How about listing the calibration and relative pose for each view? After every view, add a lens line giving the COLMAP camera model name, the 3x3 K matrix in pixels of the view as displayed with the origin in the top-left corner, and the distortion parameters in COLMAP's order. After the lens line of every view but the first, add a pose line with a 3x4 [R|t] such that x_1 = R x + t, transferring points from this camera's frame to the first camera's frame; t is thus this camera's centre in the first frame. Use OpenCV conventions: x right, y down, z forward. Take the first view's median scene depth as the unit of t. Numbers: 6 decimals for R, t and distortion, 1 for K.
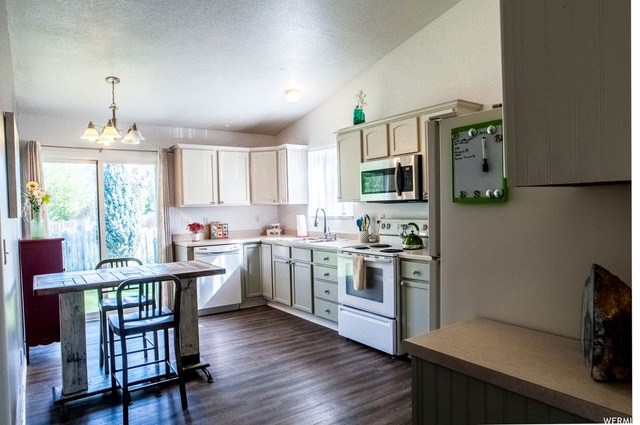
lens RADIAL K [[410.0, 0, 301.6], [0, 410.0, 210.4], [0, 0, 1]] dist [-0.050533, 0.034323]
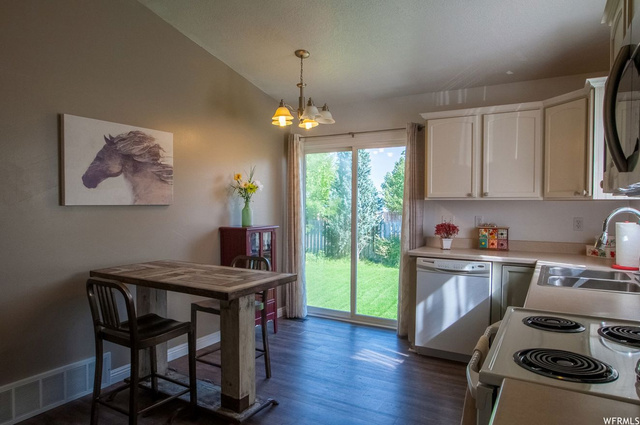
lens RADIAL K [[410.0, 0, 308.4], [0, 410.0, 209.6], [0, 0, 1]] dist [-0.050533, 0.034323]
pose [[0.432171, 0.041840, -0.900820, 0.314285], [-0.025566, 0.999090, 0.034139, -0.012185], [0.901429, 0.008277, 0.432847, 0.566402]]
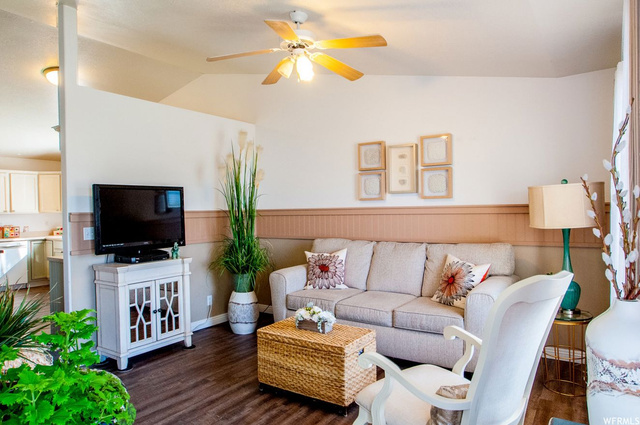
lens RADIAL K [[410.0, 0, 304.2], [0, 410.0, 213.3], [0, 0, 1]] dist [-0.050533, 0.034323]
pose [[0.931169, 0.006879, 0.364522, 0.266932], [-0.003487, 0.999944, -0.009962, -0.001922], [-0.364570, 0.008005, 0.931141, -0.745190]]
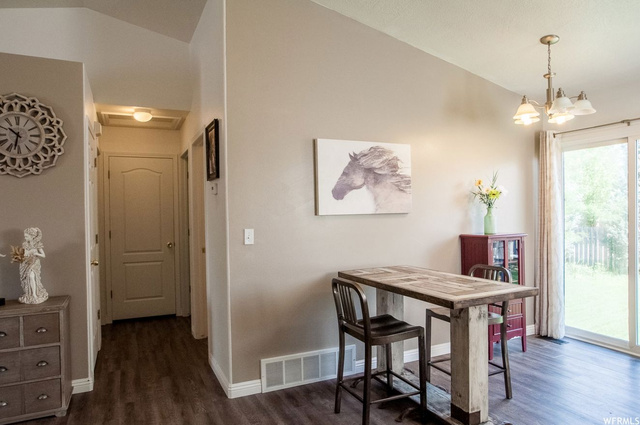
lens RADIAL K [[410.0, 0, 323.4], [0, 410.0, 213.7], [0, 0, 1]] dist [-0.050533, 0.034323]
pose [[-0.134933, 0.035188, -0.990230, 0.331878], [0.008751, 0.999373, 0.034321, -0.015954], [0.990816, -0.004034, -0.135156, 0.604229]]
